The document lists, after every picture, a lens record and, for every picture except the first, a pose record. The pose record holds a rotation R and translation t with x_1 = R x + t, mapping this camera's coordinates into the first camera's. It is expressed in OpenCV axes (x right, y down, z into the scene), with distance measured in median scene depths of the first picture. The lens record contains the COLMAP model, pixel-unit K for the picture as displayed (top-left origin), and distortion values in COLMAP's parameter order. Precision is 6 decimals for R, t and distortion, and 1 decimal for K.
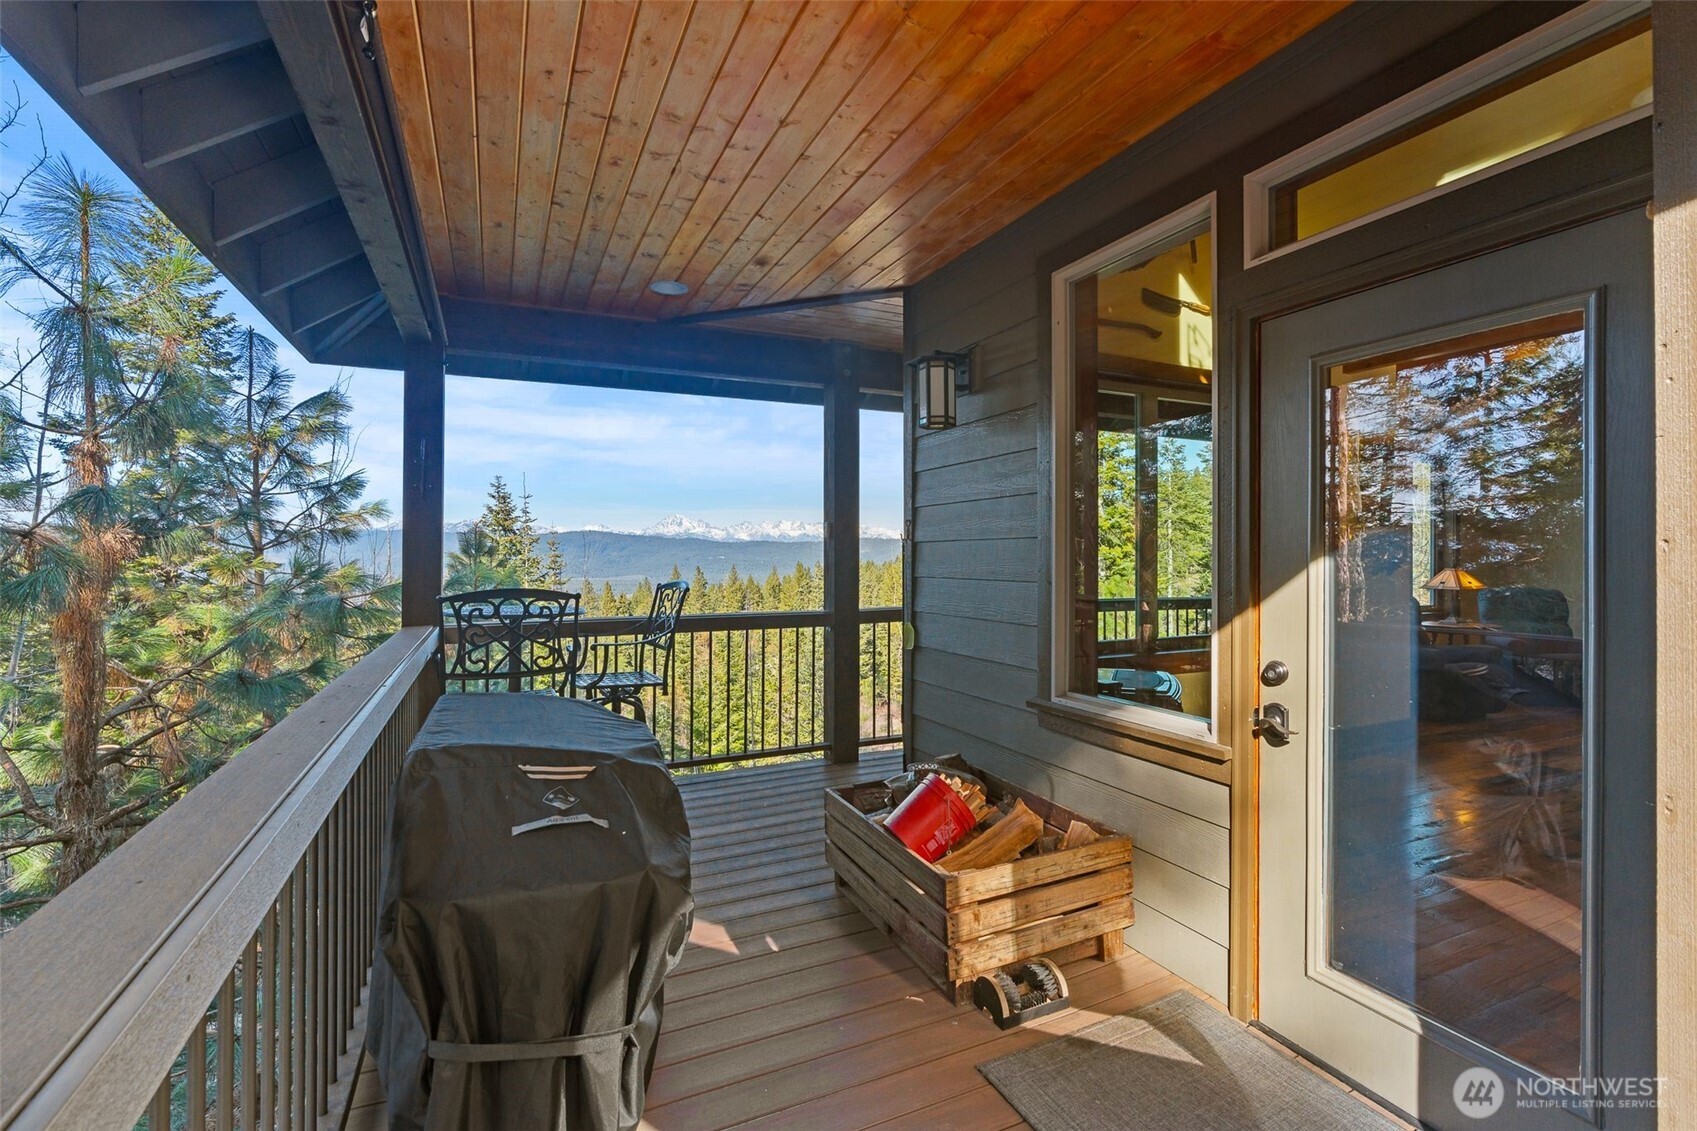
lens RADIAL K [[757.1, 0, 848.5], [0, 757.1, 565.5], [0, 0, 1]] dist [0.020369, -0.000002]
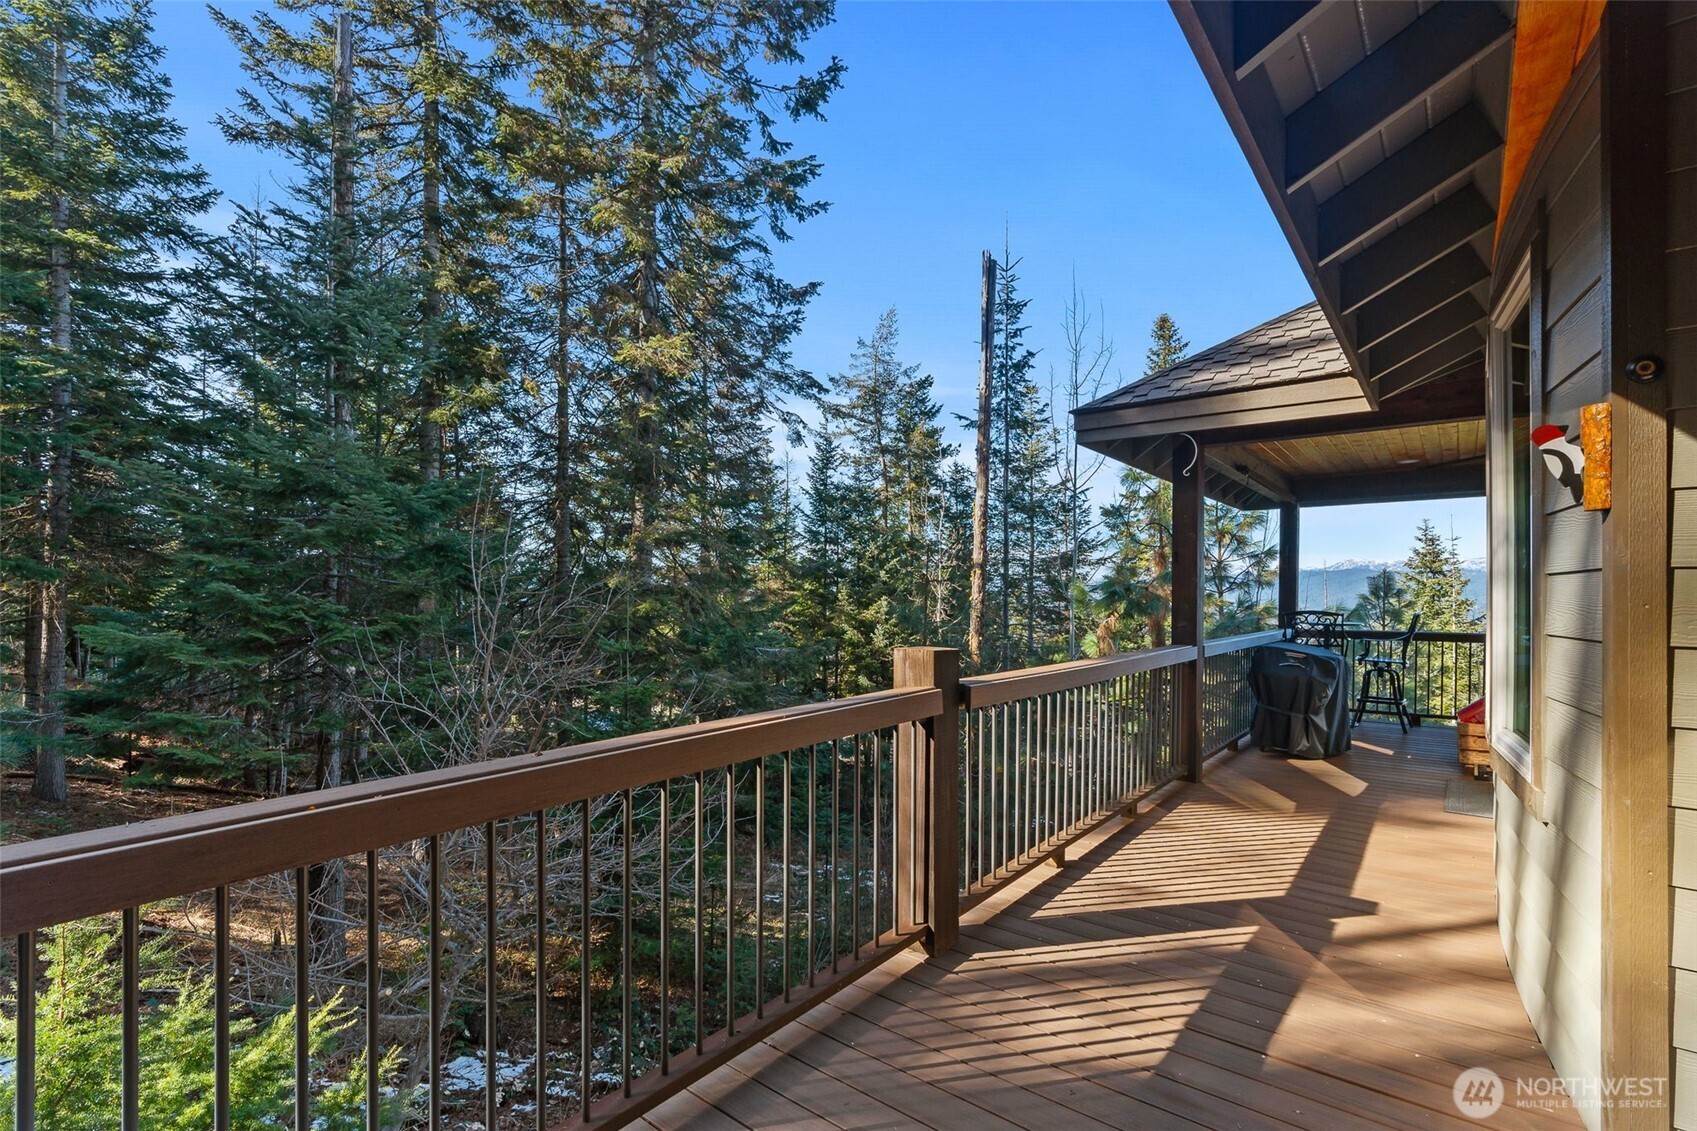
lens RADIAL K [[771.1, 0, 863.4], [0, 771.1, 567.8], [0, 0, 1]] dist [-0.005824, 0.000178]
pose [[0.457139, -0.029173, -0.888916, 0.426027], [-0.016456, 0.999013, -0.041249, 0.008446], [0.889243, 0.033485, 0.456208, -0.537755]]
